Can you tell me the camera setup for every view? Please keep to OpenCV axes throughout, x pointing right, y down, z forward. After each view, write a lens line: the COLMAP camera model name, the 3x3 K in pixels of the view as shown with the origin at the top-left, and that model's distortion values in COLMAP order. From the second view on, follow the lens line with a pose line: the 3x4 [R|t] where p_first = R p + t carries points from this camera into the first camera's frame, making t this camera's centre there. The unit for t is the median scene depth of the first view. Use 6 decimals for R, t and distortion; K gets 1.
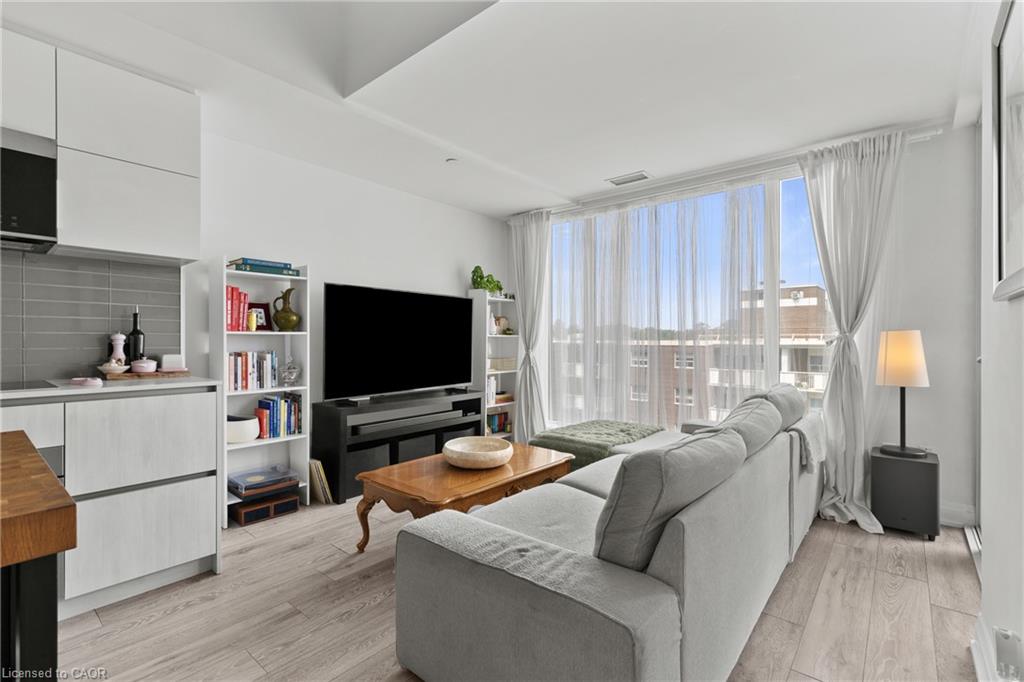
lens RADIAL K [[468.5, 0, 519.4], [0, 468.5, 339.7], [0, 0, 1]] dist [0.000114, 0.000080]
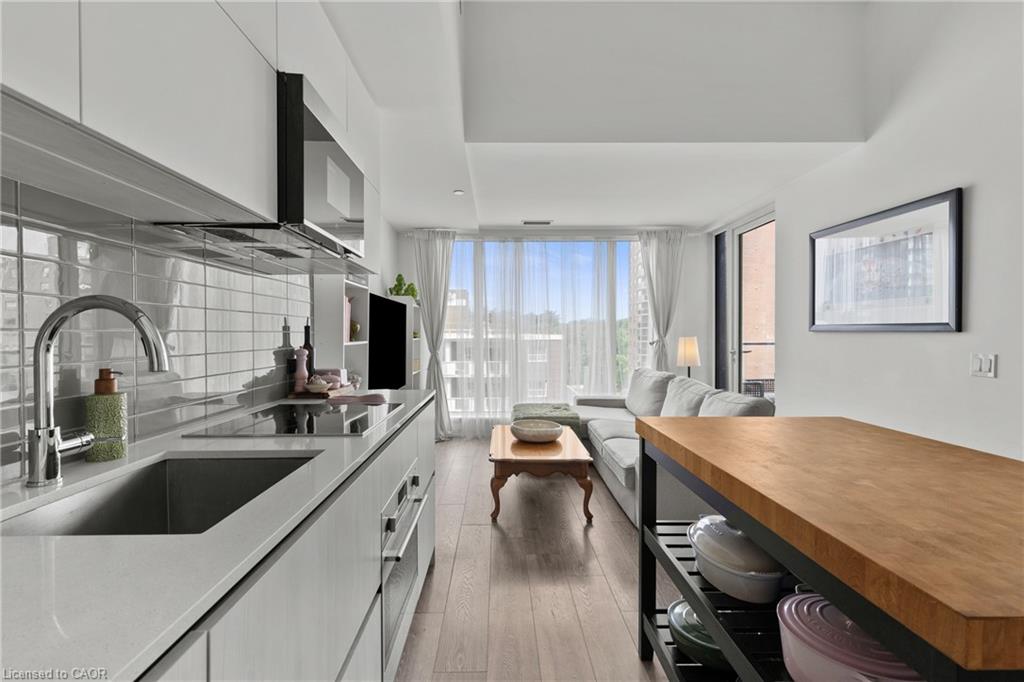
lens RADIAL K [[468.5, 0, 506.9], [0, 468.5, 341.2], [0, 0, 1]] dist [0.000114, 0.000080]
pose [[0.760597, -0.012576, 0.649102, -0.950047], [0.001520, 0.999844, 0.017591, -0.035446], [-0.649222, -0.012393, 0.760498, 0.040568]]
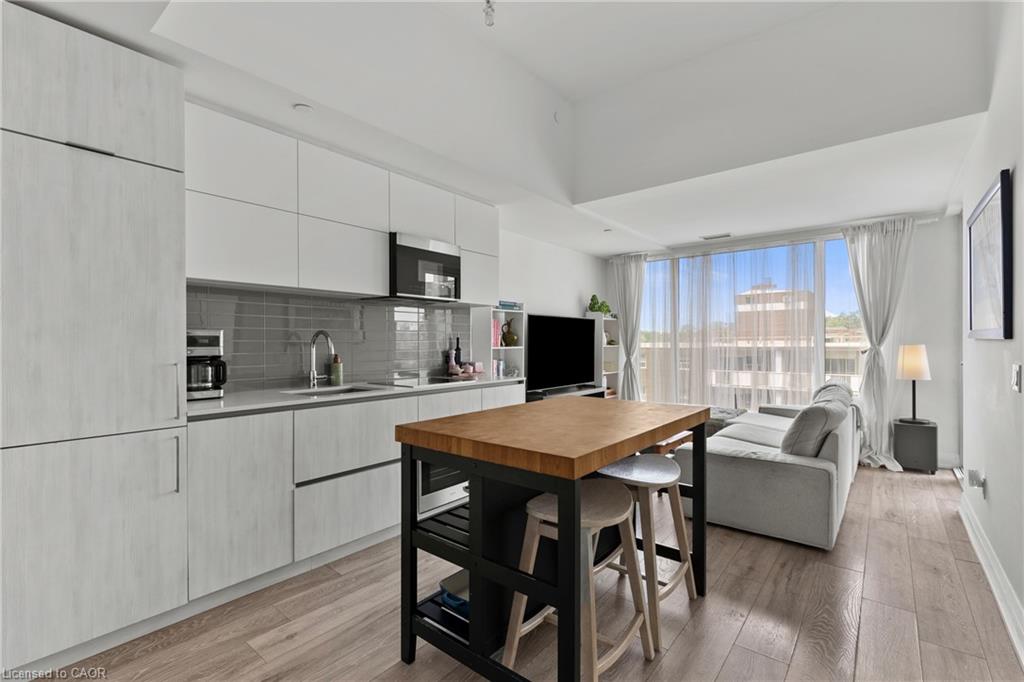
lens RADIAL K [[468.5, 0, 505.4], [0, 468.5, 342.5], [0, 0, 1]] dist [0.000114, 0.000080]
pose [[0.999987, -0.004208, 0.002968, -0.556502], [0.004205, 0.999991, 0.000941, -0.033591], [-0.002972, -0.000929, 0.999995, -0.568706]]
